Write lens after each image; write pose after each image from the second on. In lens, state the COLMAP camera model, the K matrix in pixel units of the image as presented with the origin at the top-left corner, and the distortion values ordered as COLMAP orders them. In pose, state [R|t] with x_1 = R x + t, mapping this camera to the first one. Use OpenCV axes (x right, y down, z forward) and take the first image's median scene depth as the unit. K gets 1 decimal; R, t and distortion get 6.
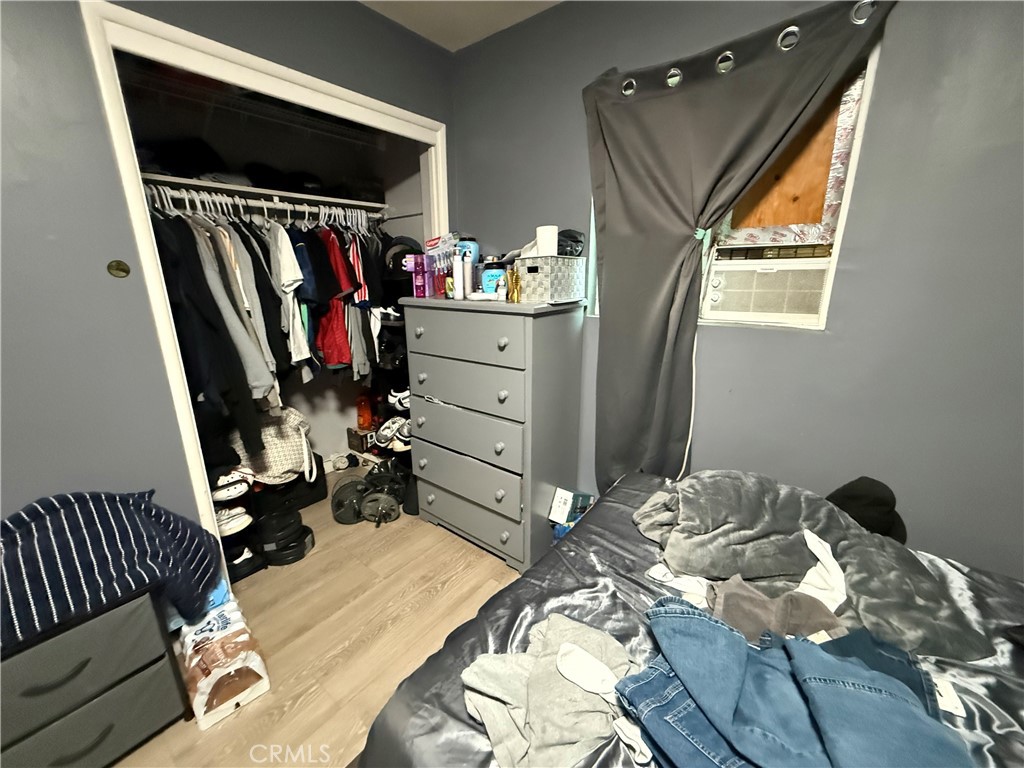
lens RADIAL K [[408.5, 0, 511.4], [0, 408.5, 385.2], [0, 0, 1]] dist [-0.002175, 0.000436]
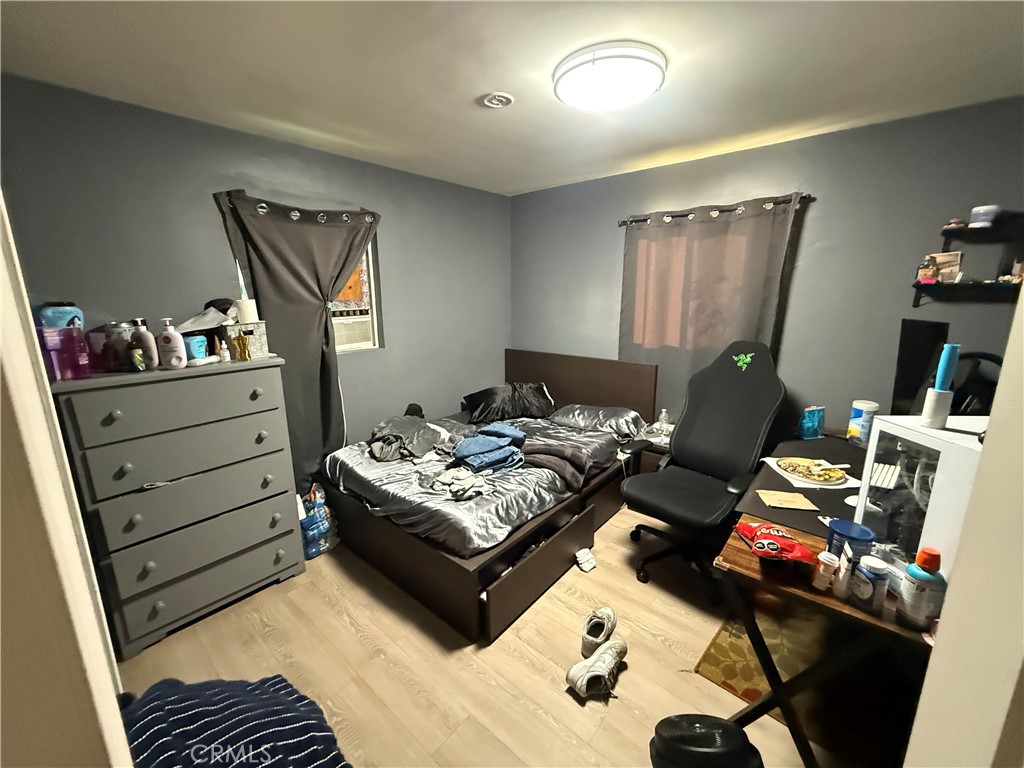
lens RADIAL K [[408.5, 0, 511.1], [0, 408.5, 383.1], [0, 0, 1]] dist [-0.002175, 0.000436]
pose [[0.043073, -0.206243, 0.977552, -1.090672], [0.273158, 0.943609, 0.187046, -0.141627], [-0.961004, 0.258969, 0.096981, 0.131503]]
